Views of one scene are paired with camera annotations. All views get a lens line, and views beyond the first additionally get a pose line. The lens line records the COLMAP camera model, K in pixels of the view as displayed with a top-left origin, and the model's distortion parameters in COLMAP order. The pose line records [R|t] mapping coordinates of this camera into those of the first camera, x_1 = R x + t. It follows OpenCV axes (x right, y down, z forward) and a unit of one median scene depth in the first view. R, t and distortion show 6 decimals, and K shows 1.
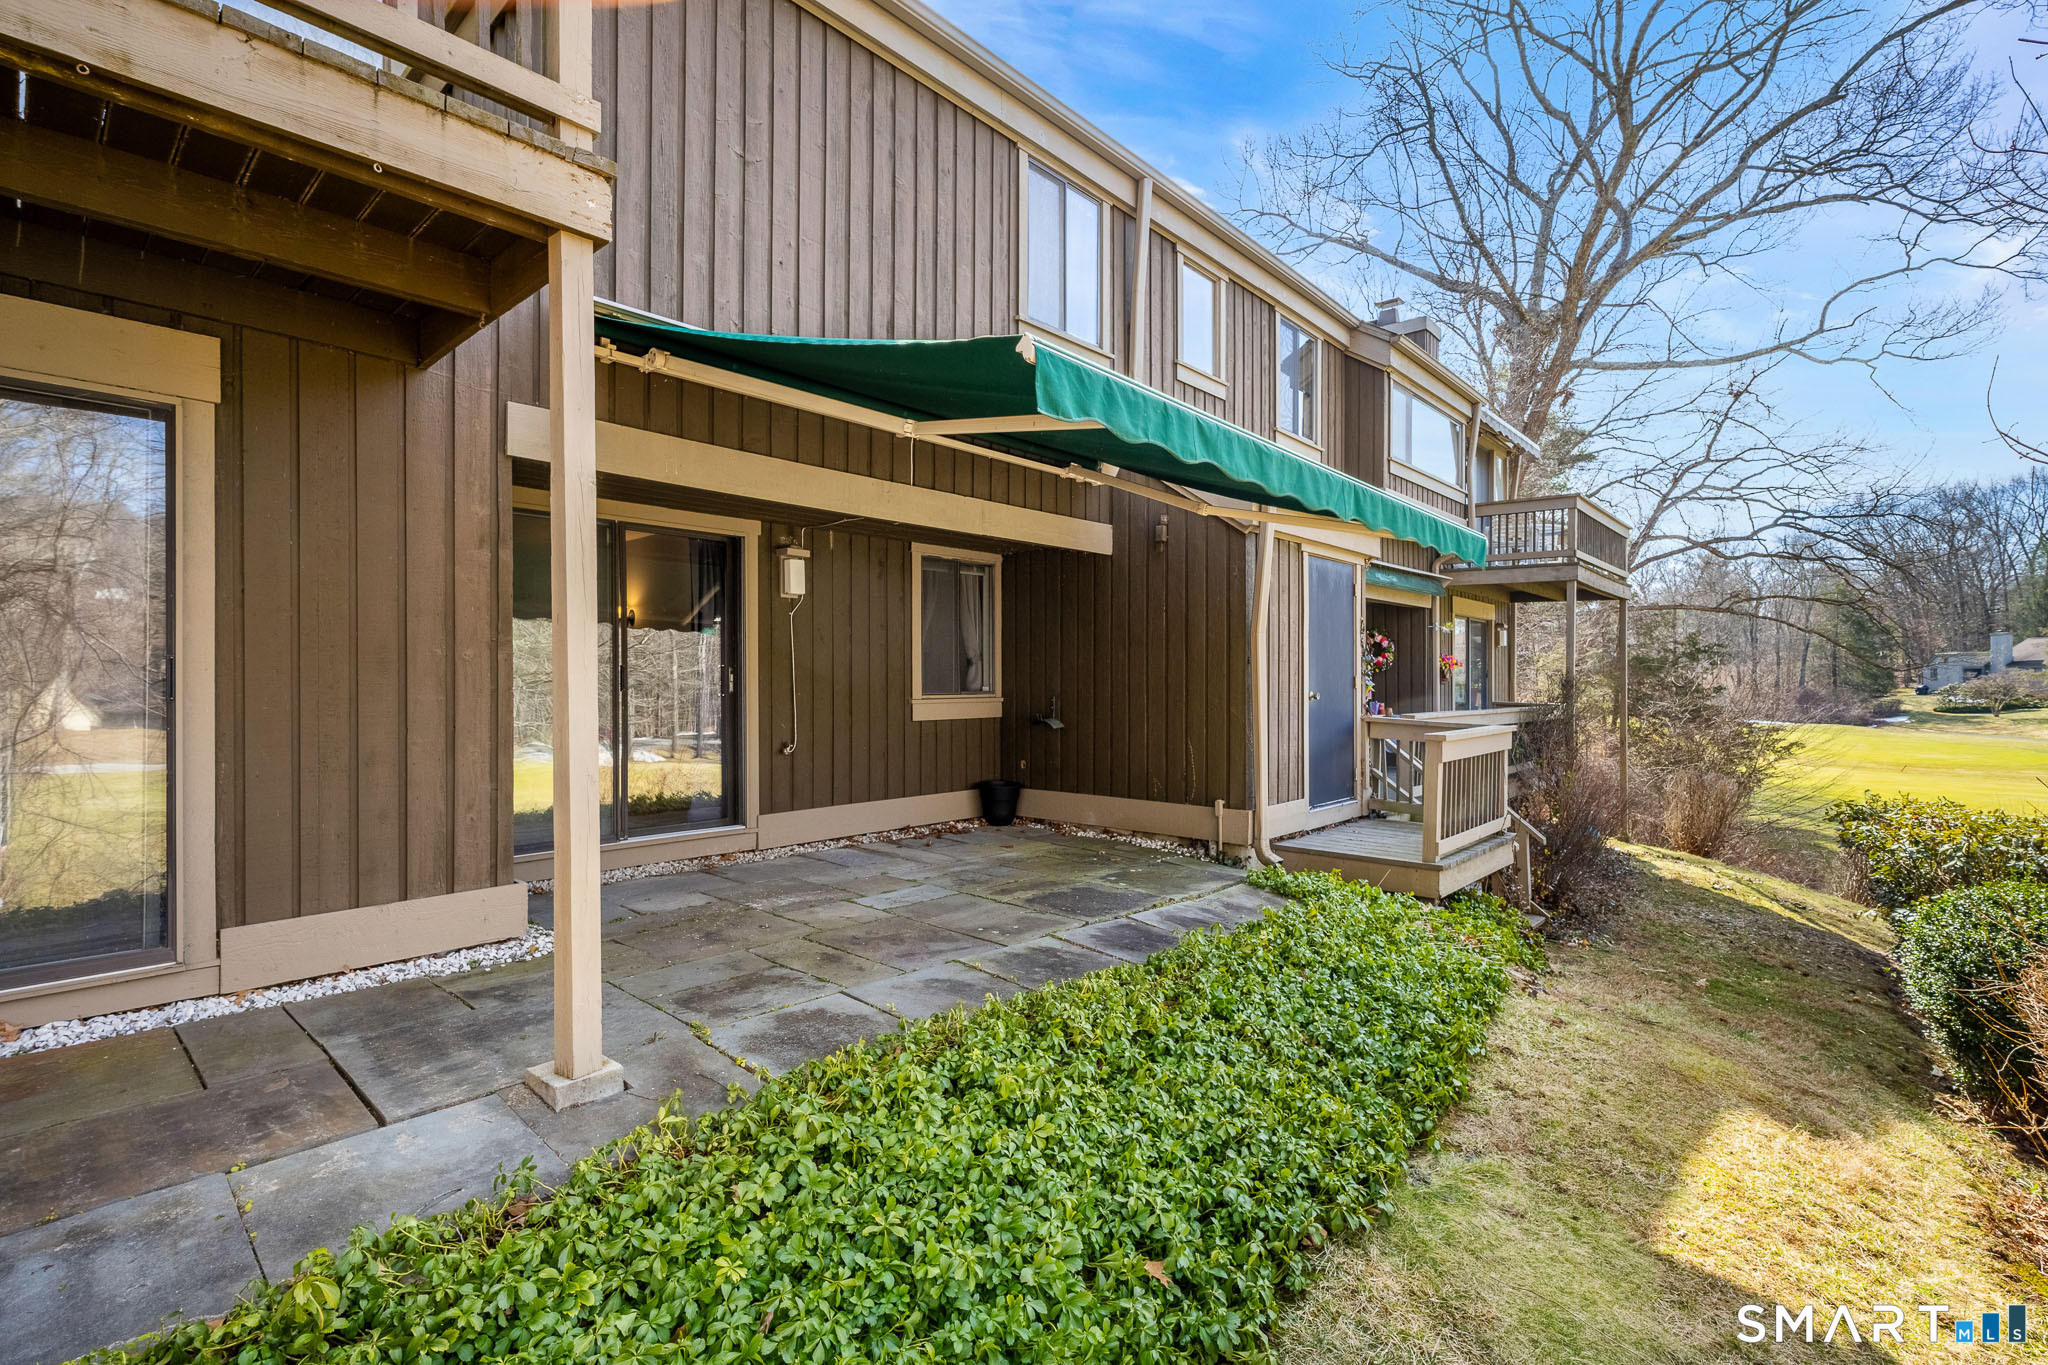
lens RADIAL K [[933.2, 0, 1024.0], [0, 933.2, 682.5], [0, 0, 1]] dist [0.002488, -0.000455]
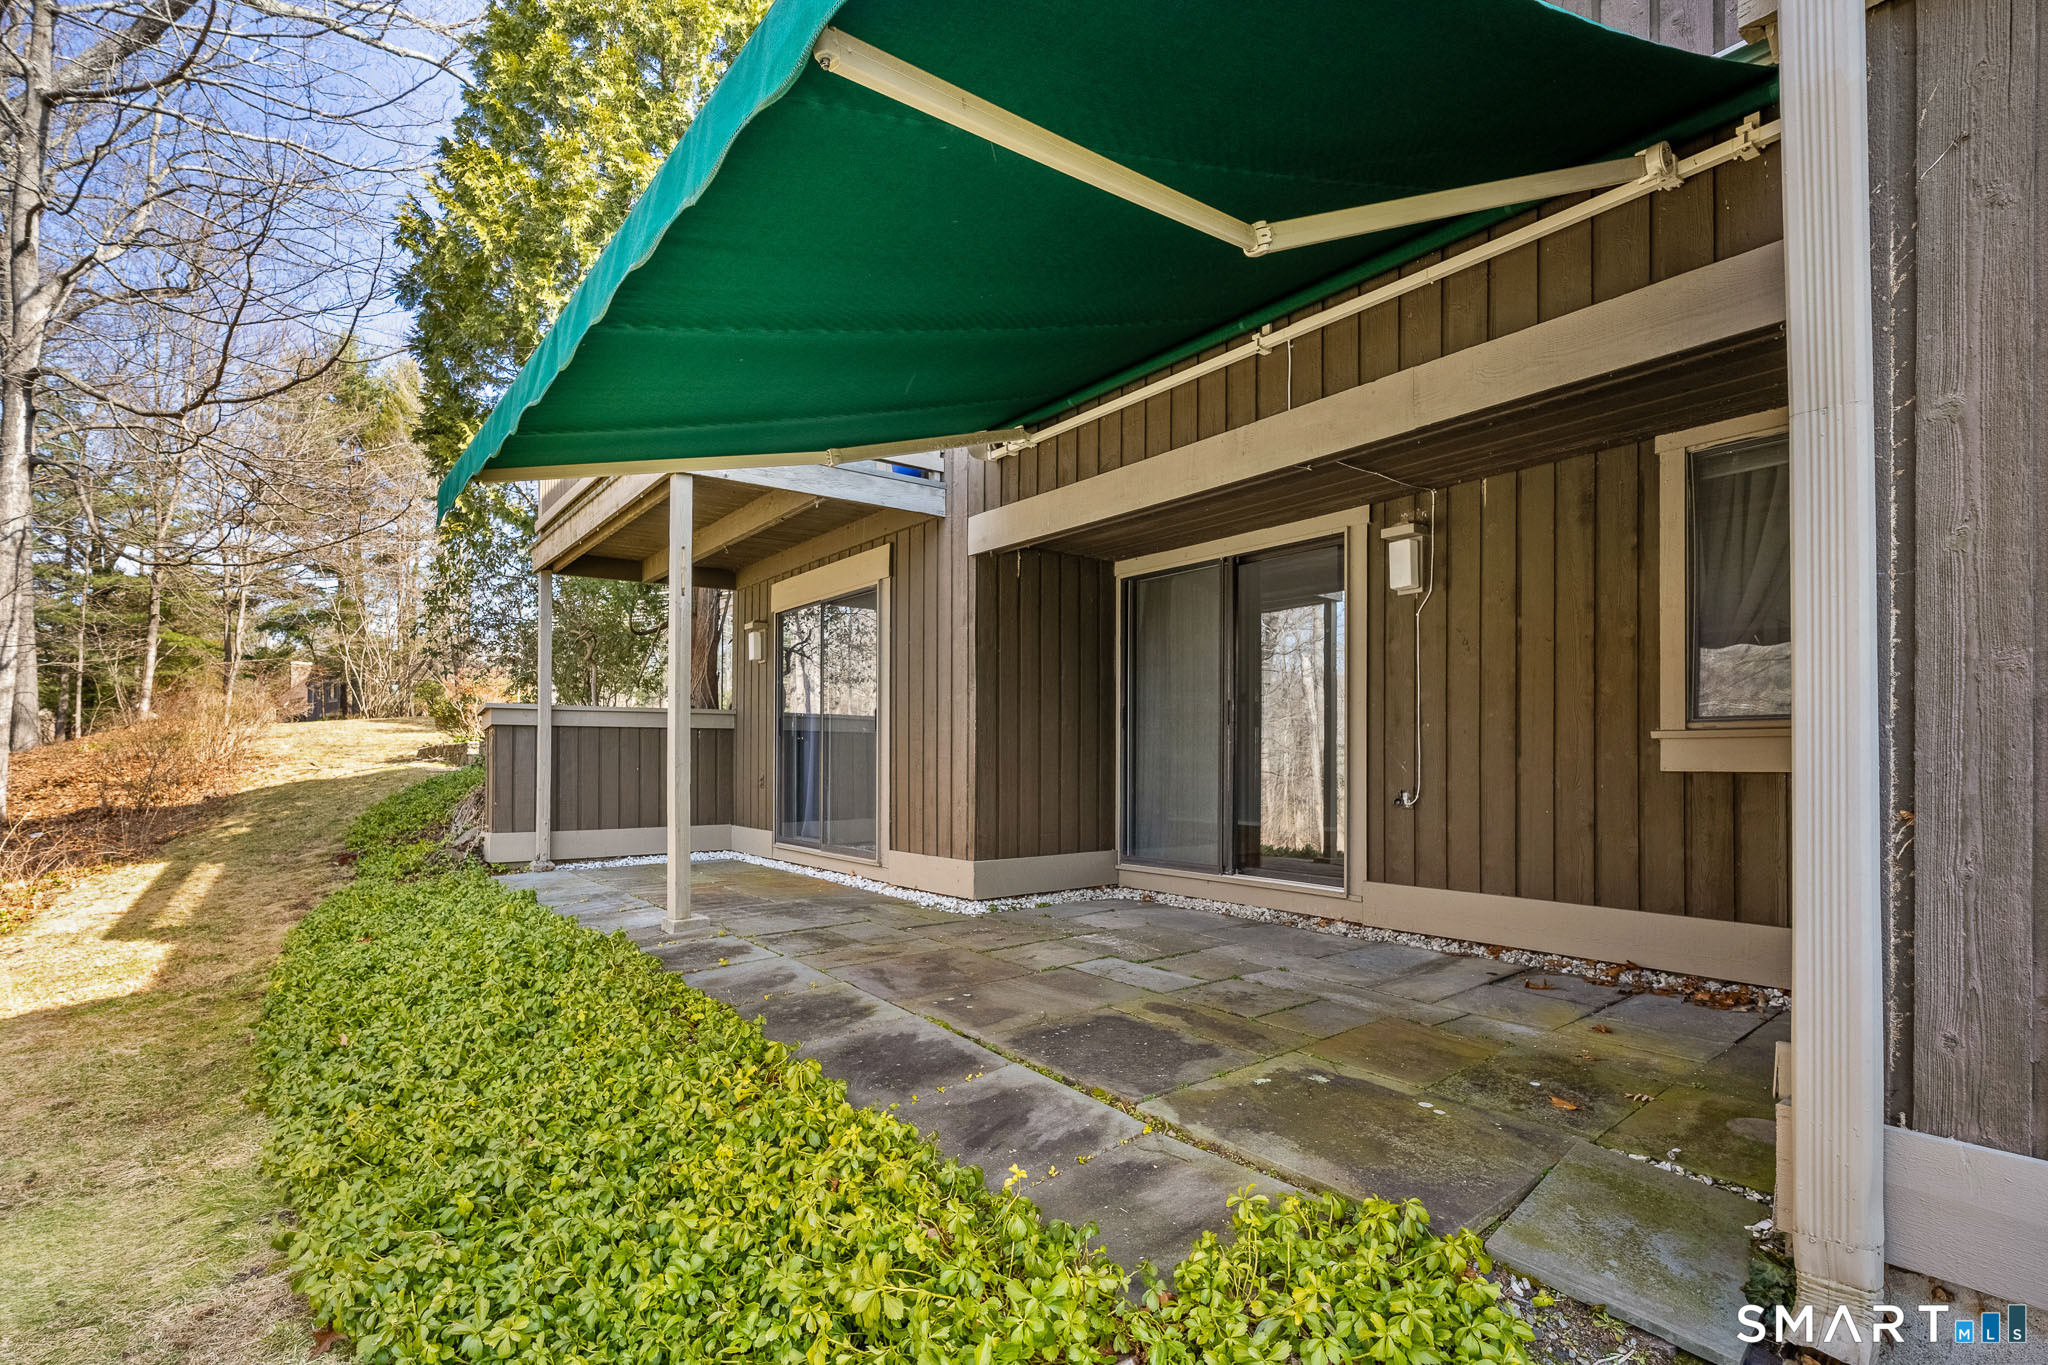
lens RADIAL K [[1000.2, 0, 1025.1], [0, 1000.2, 746.7], [0, 0, 1]] dist [-0.000589, -0.000217]
pose [[-0.177226, -0.007475, -0.984142, 0.826648], [-0.000978, 0.999972, -0.007420, 0.052133], [0.984170, -0.000353, -0.177228, 1.224470]]
